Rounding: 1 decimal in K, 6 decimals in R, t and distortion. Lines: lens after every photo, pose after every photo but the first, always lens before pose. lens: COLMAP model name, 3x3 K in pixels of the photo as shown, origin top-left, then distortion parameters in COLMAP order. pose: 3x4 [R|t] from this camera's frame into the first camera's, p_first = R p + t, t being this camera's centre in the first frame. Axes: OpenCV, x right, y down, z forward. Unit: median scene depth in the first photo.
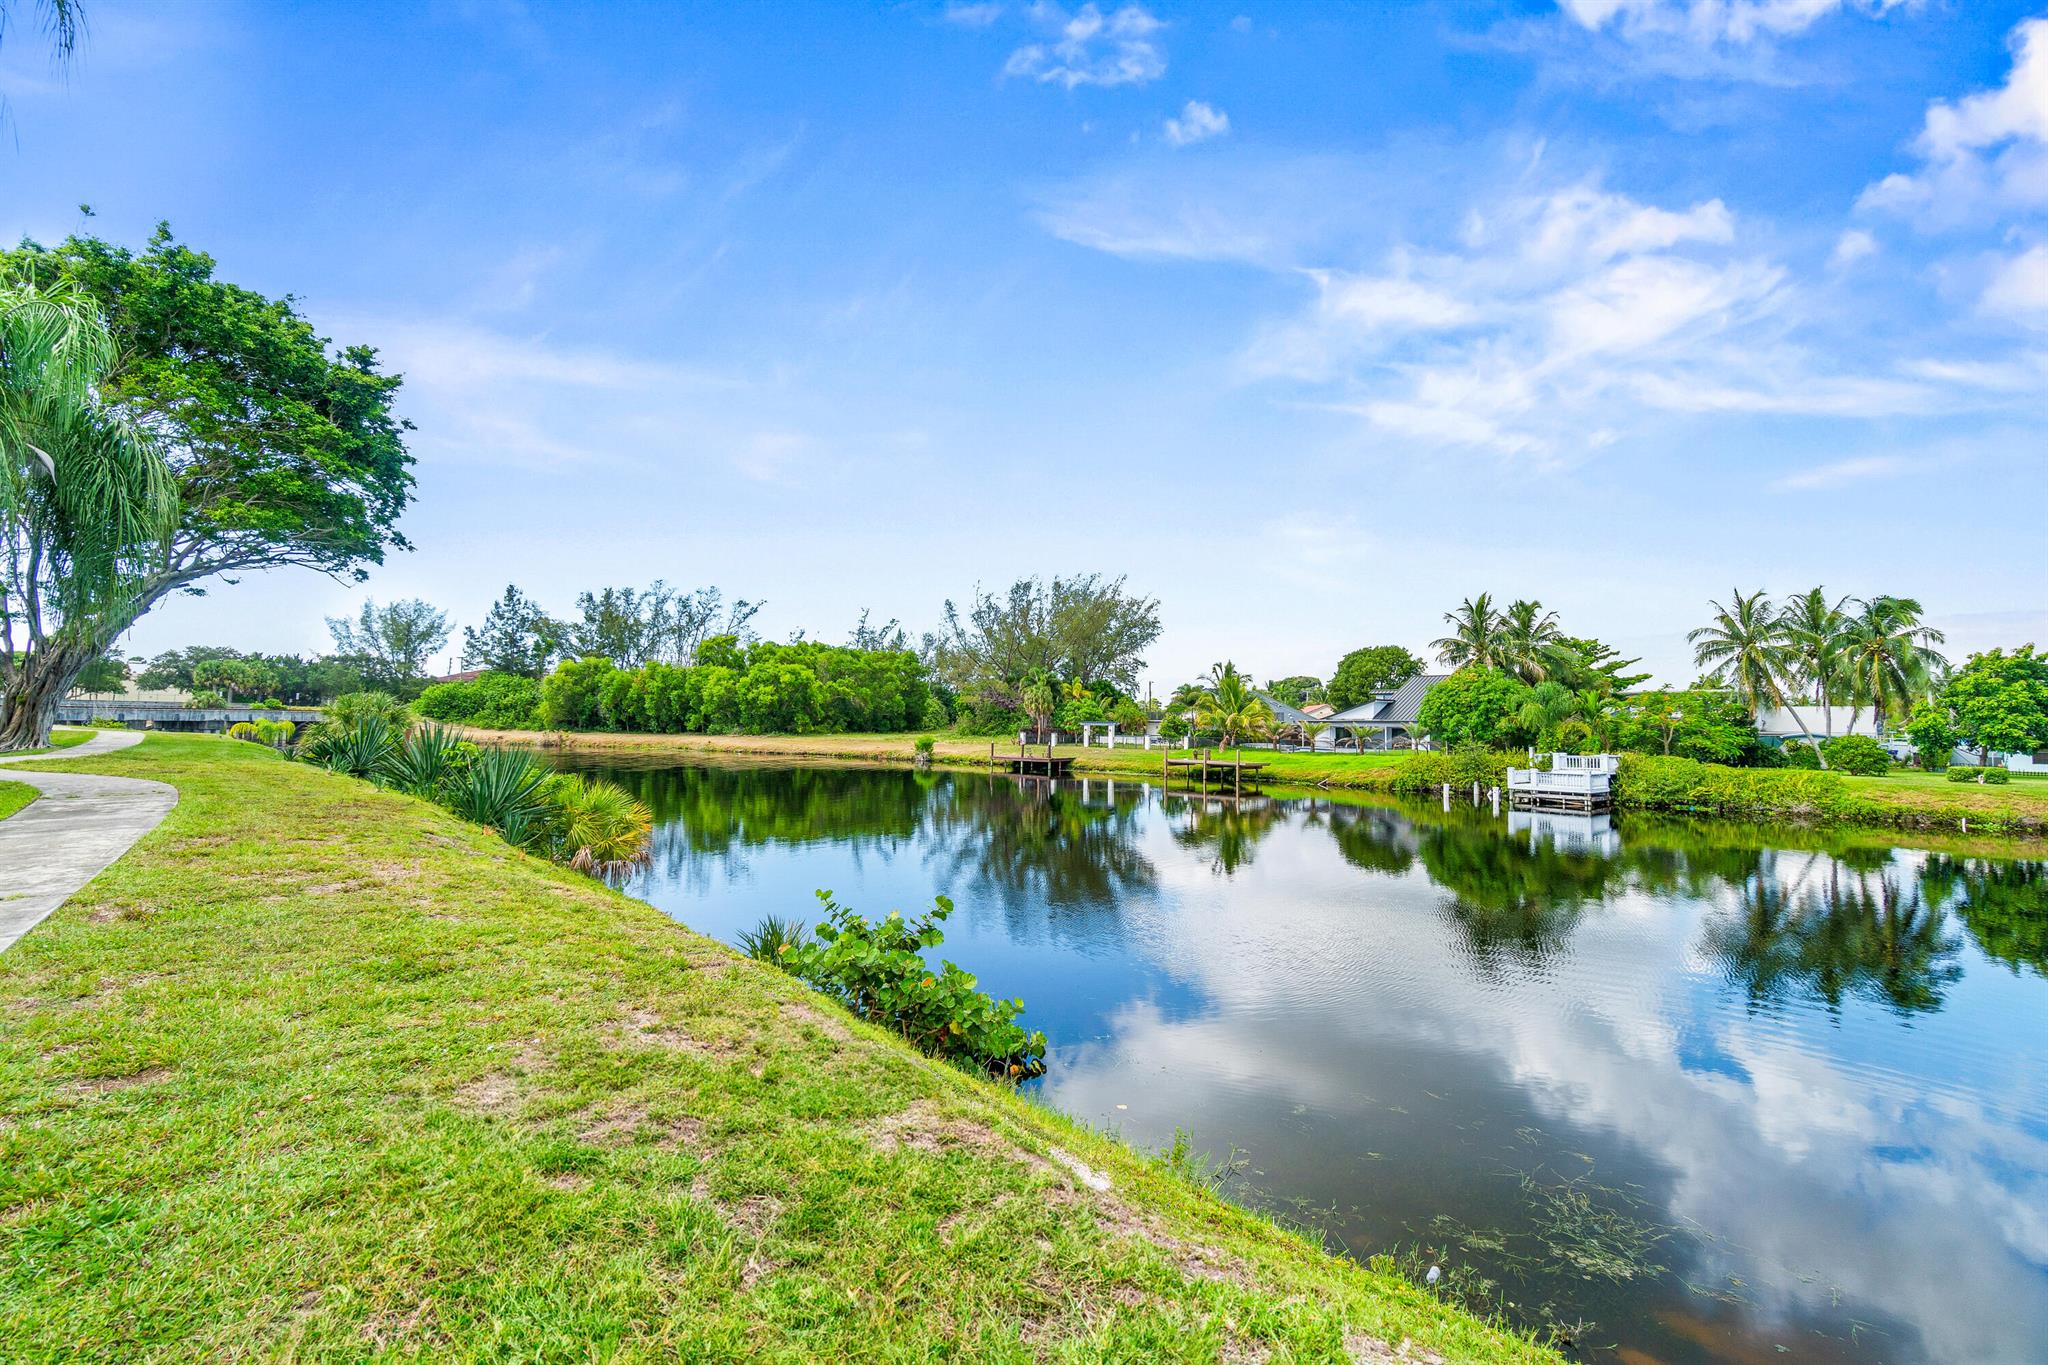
lens RADIAL K [[893.6, 0, 1006.7], [0, 893.6, 672.2], [0, 0, 1]] dist [-0.005710, 0.000779]
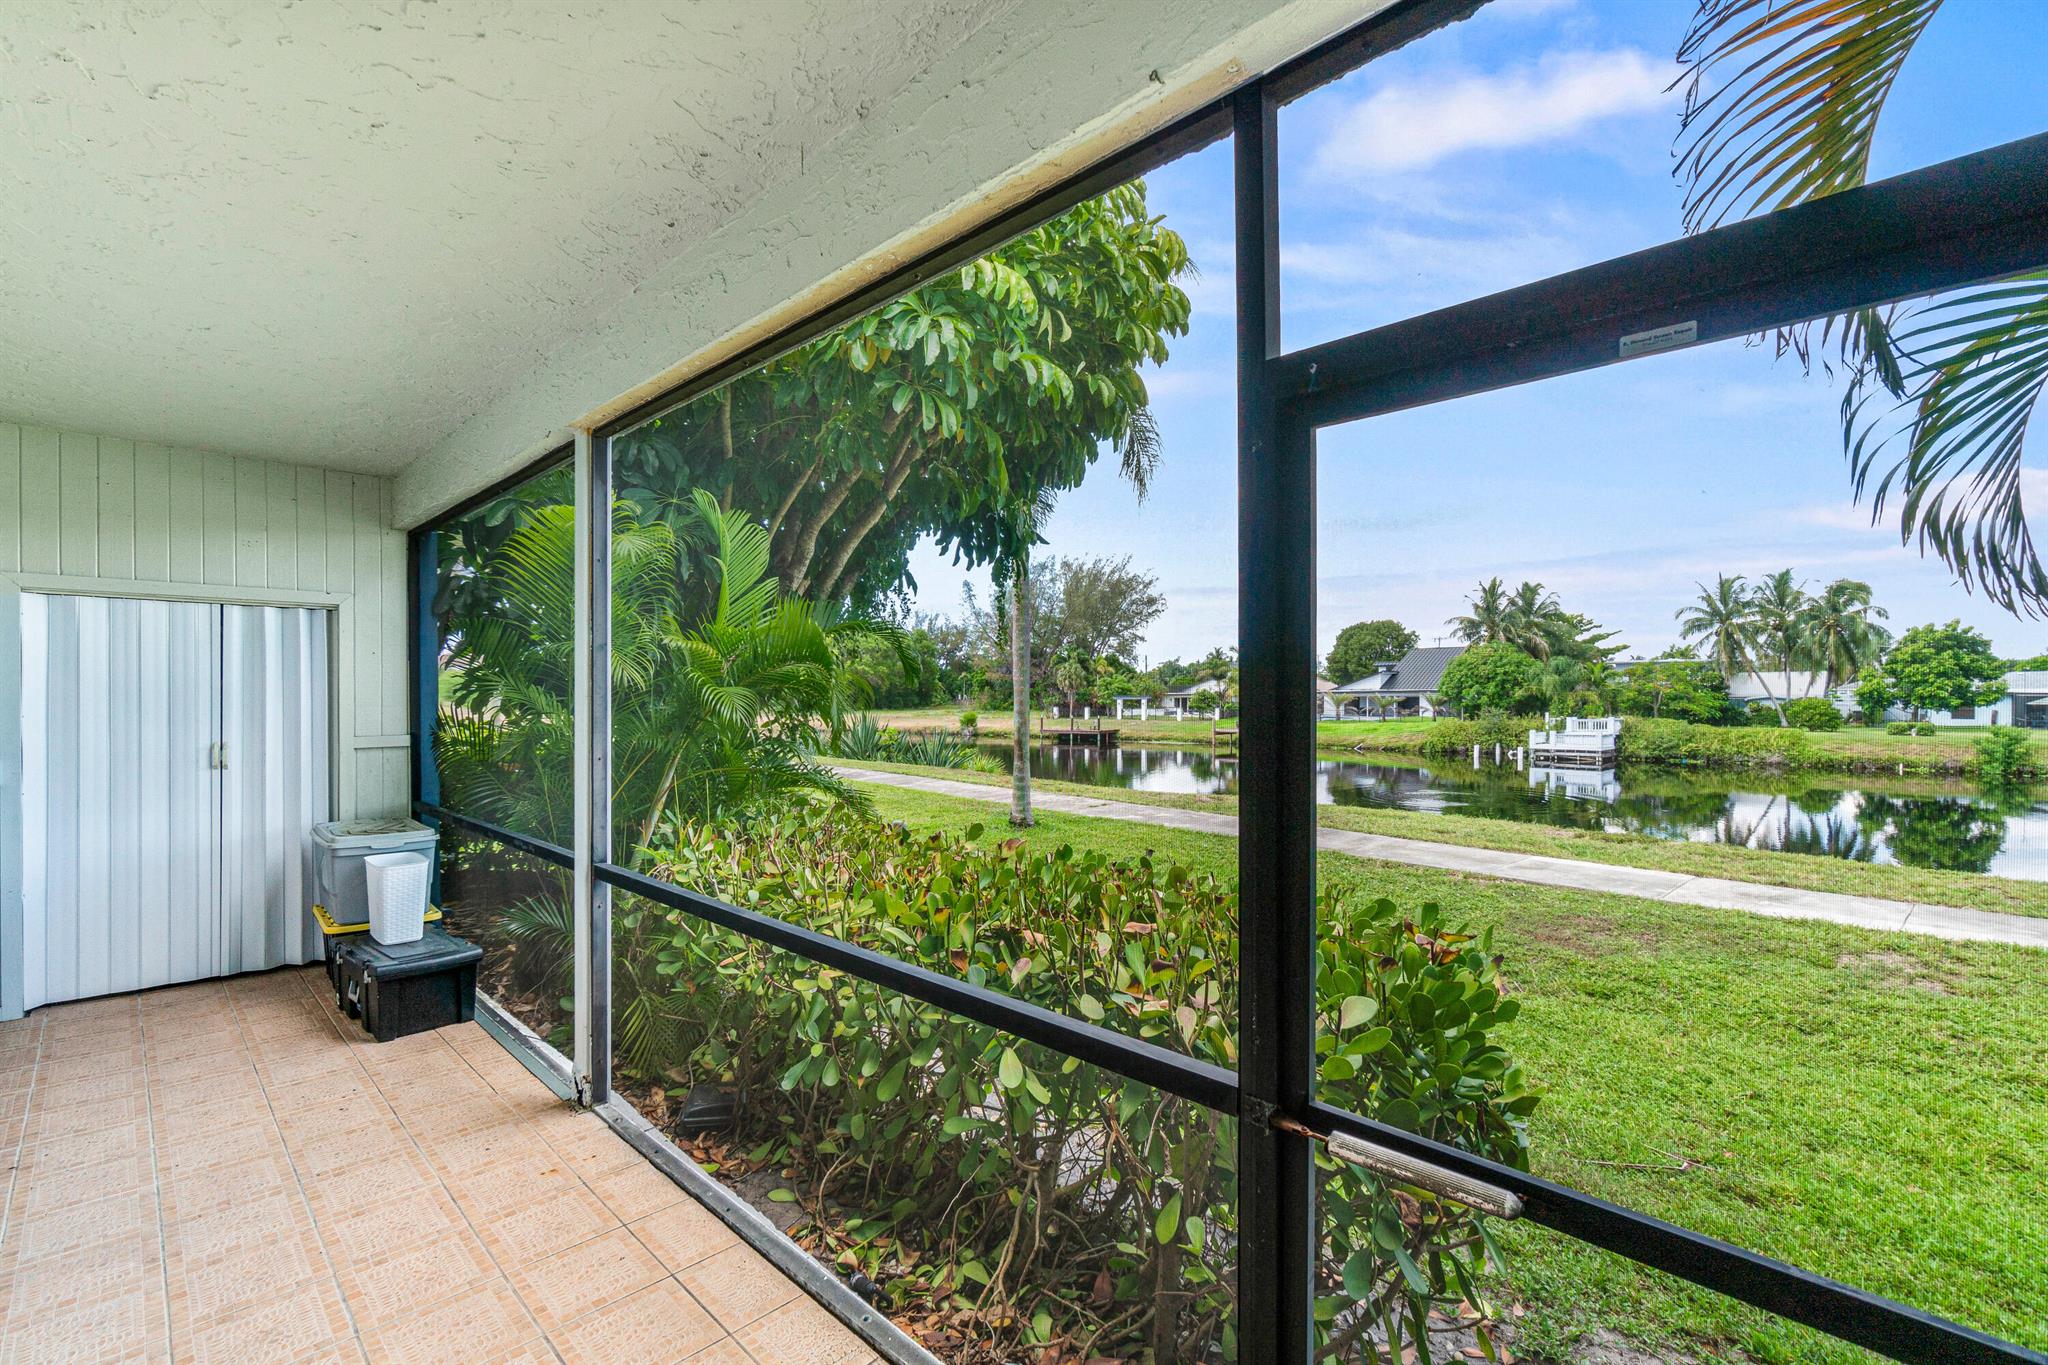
lens RADIAL K [[893.6, 0, 1015.2], [0, 893.6, 704.7], [0, 0, 1]] dist [-0.005710, 0.000779]
pose [[0.998429, -0.018353, 0.052945, -0.158930], [0.014791, 0.997649, 0.066915, -0.013751], [-0.054049, -0.066027, 0.996353, -0.116674]]
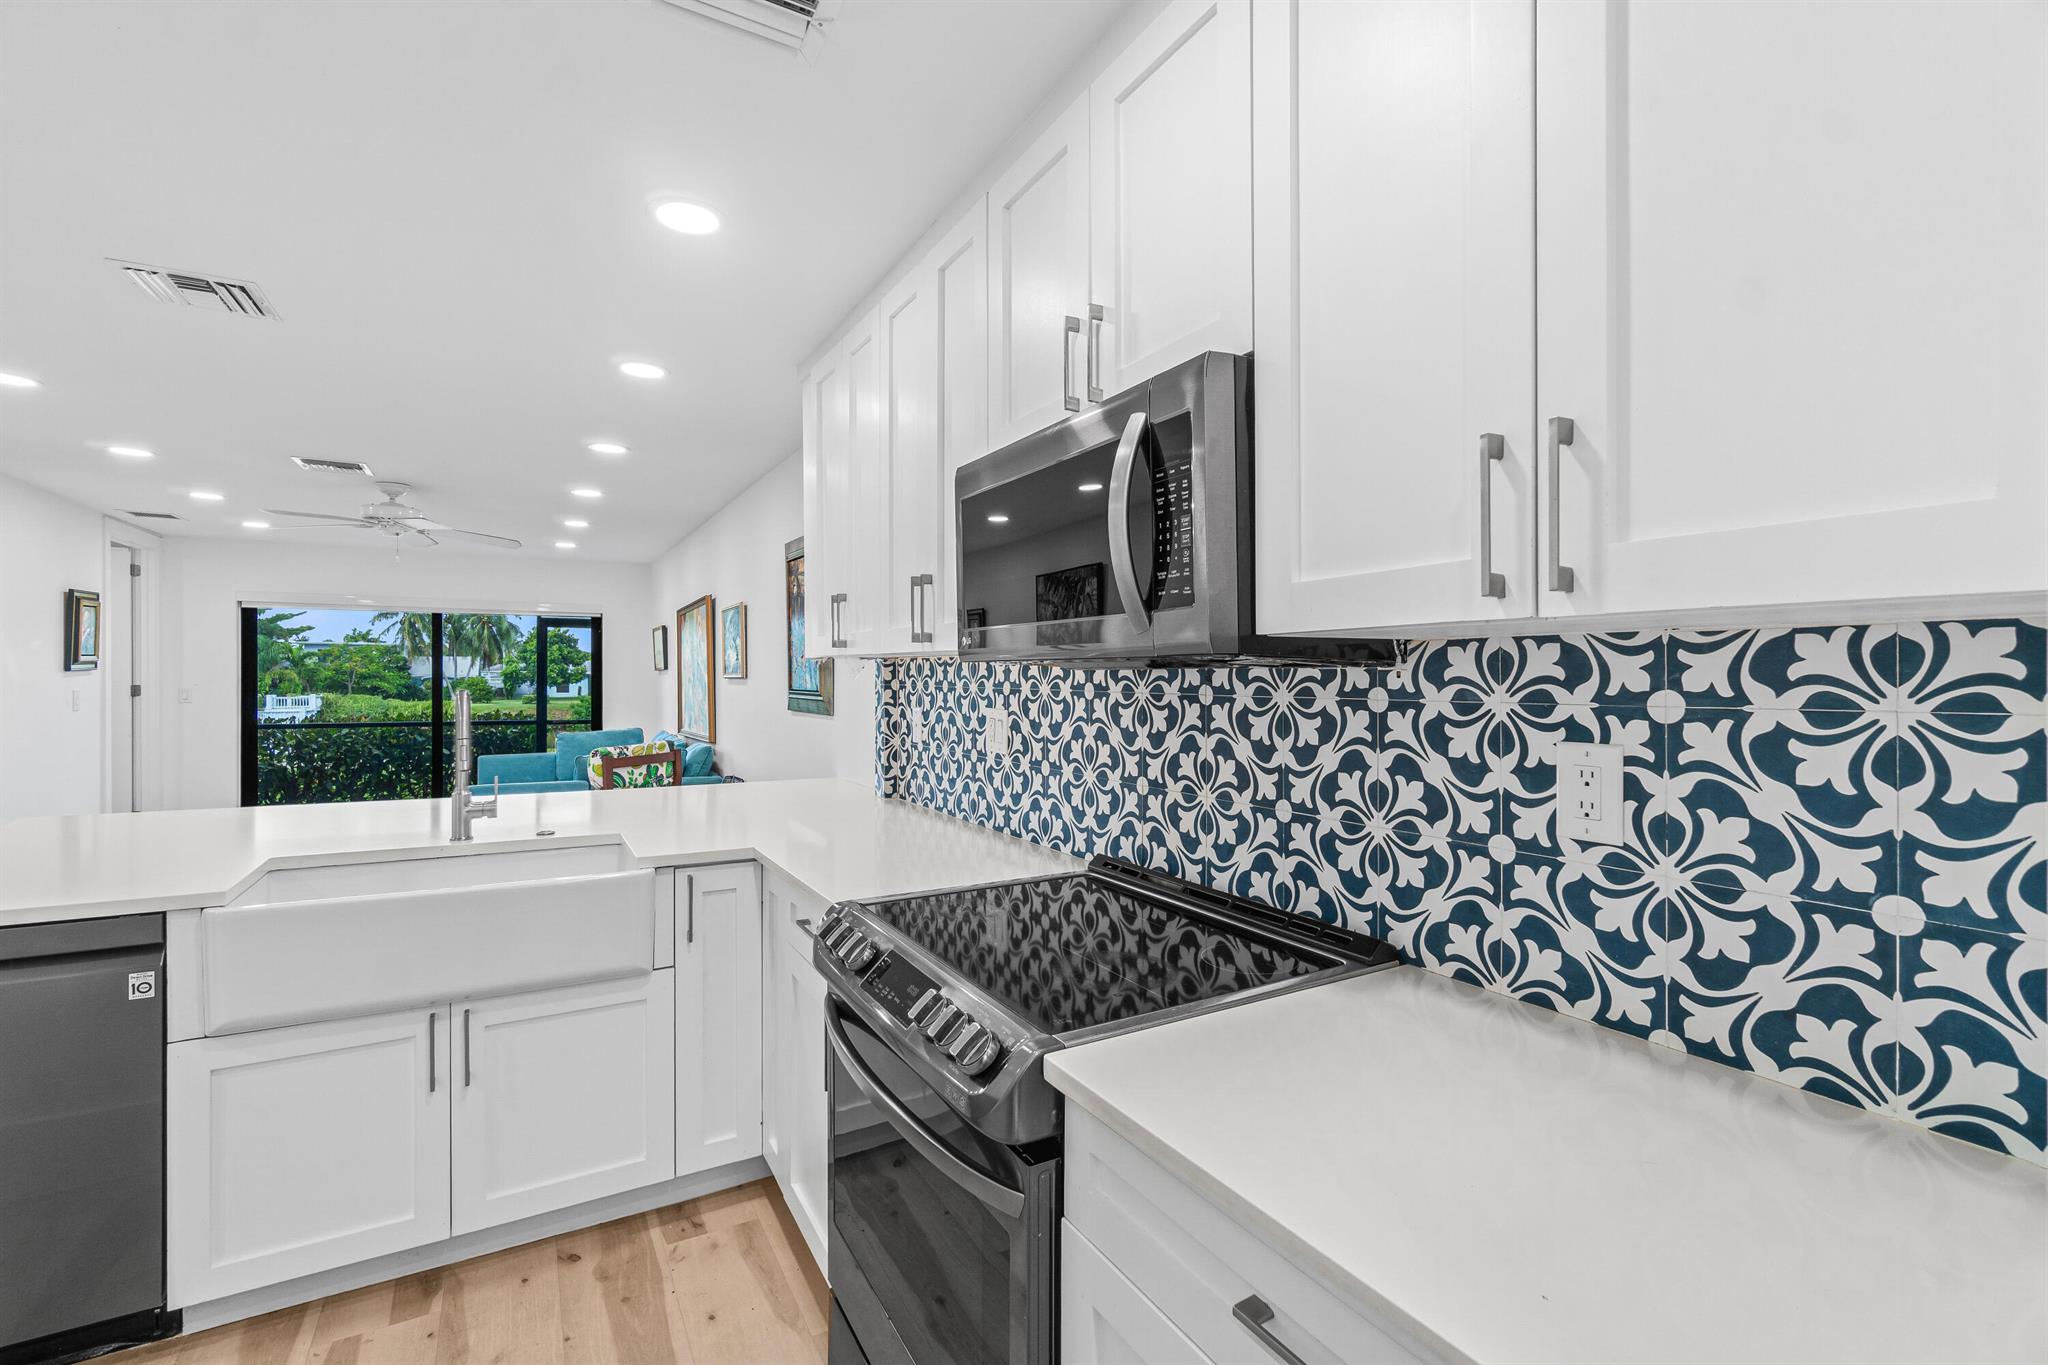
lens RADIAL K [[893.6, 0, 1030.1], [0, 893.6, 682.5], [0, 0, 1]] dist [-0.005710, 0.000779]
pose [[0.208866, -0.020687, 0.977726, -0.319636], [-0.056328, 0.997862, 0.033146, -0.022049], [-0.976321, -0.061996, 0.207254, -0.233028]]
